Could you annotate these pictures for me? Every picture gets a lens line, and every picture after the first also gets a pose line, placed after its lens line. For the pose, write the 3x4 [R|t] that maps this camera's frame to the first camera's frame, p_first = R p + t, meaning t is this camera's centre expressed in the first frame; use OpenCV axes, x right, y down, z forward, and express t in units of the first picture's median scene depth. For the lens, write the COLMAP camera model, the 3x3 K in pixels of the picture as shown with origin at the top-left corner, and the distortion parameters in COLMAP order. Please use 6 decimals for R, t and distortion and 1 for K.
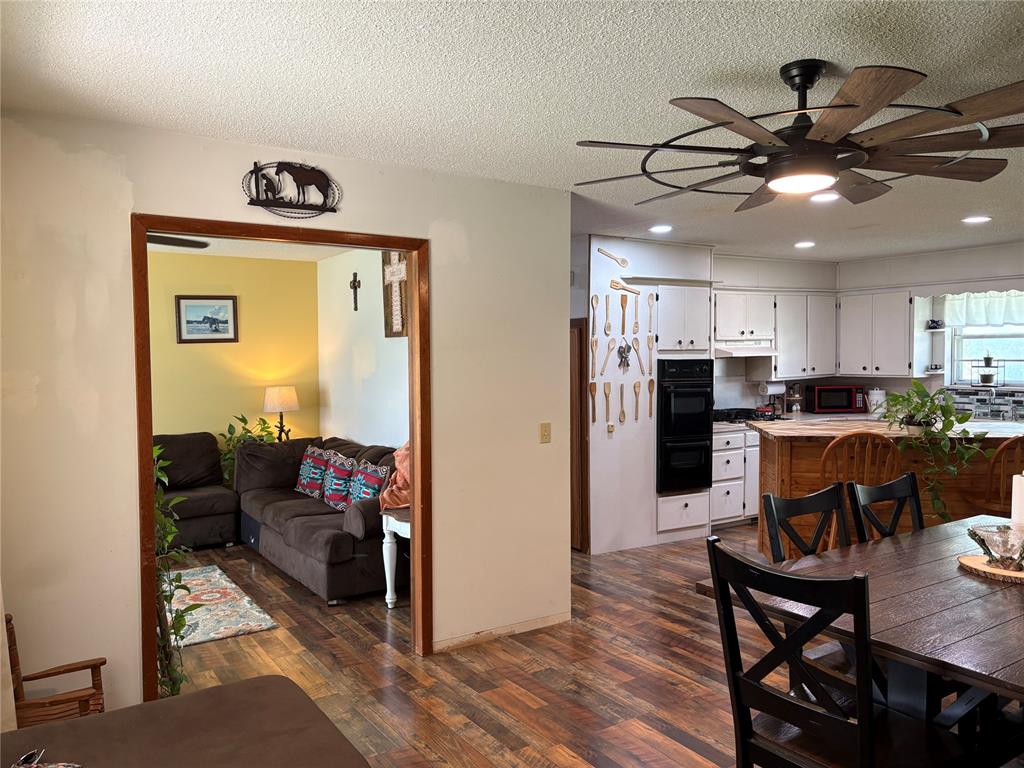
lens RADIAL K [[788.4, 0, 509.1], [0, 788.4, 393.0], [0, 0, 1]] dist [0.054402, -0.057836]
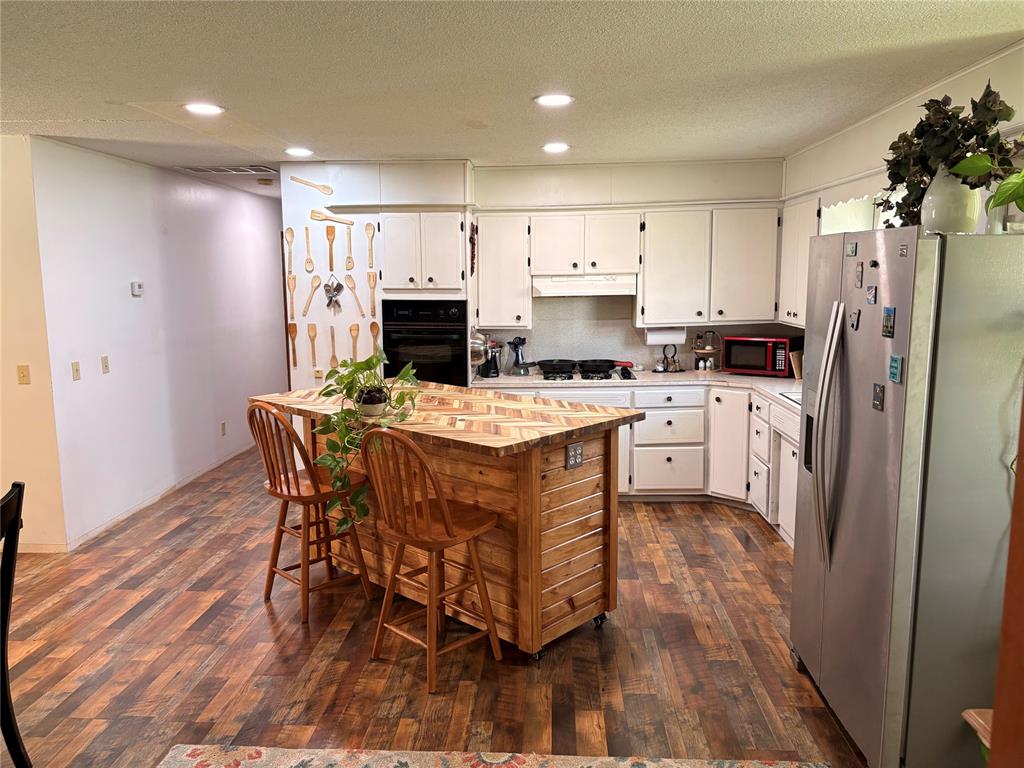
lens RADIAL K [[788.4, 0, 509.1], [0, 788.4, 393.0], [0, 0, 1]] dist [0.054402, -0.057836]
pose [[0.800488, 0.092846, -0.592114, 1.073608], [-0.027939, 0.992635, 0.117879, -0.060441], [0.598697, -0.077818, 0.797186, 0.485756]]
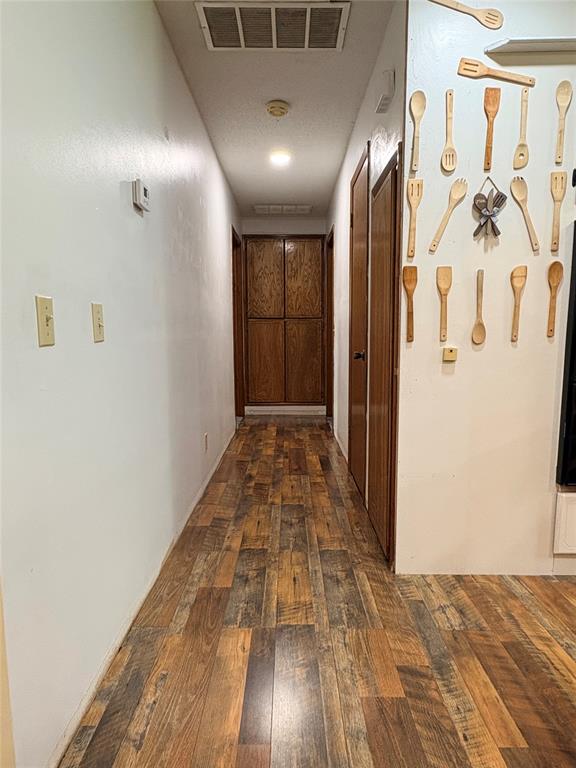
lens RADIAL K [[478.8, 0, 290.3], [0, 478.8, 386.7], [0, 0, 1]] dist [0.001072, -0.000609]
pose [[0.838838, 0.066761, -0.540272, 0.268382], [-0.026923, 0.996325, 0.081314, 0.053804], [0.543715, -0.053663, 0.837552, 0.830358]]
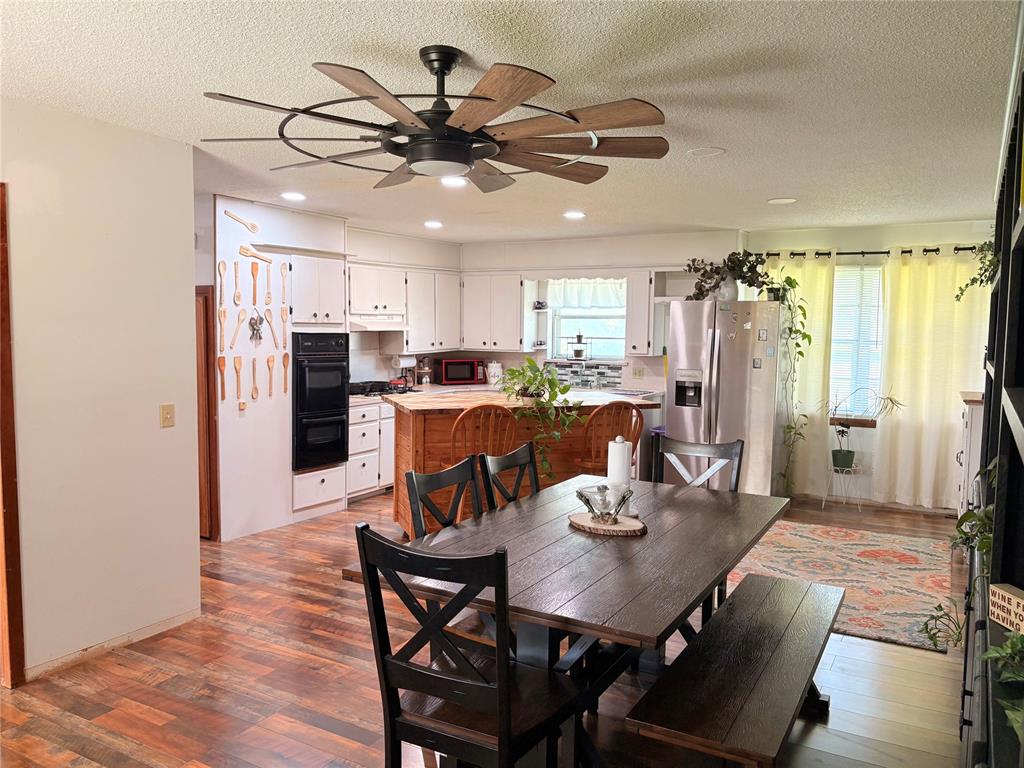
lens RADIAL K [[788.4, 0, 509.1], [0, 788.4, 393.0], [0, 0, 1]] dist [0.054402, -0.057836]
pose [[0.896374, -0.018007, 0.442934, -0.004697], [0.000987, 0.999253, 0.038626, -0.007481], [-0.443298, -0.034187, 0.895722, 0.020882]]
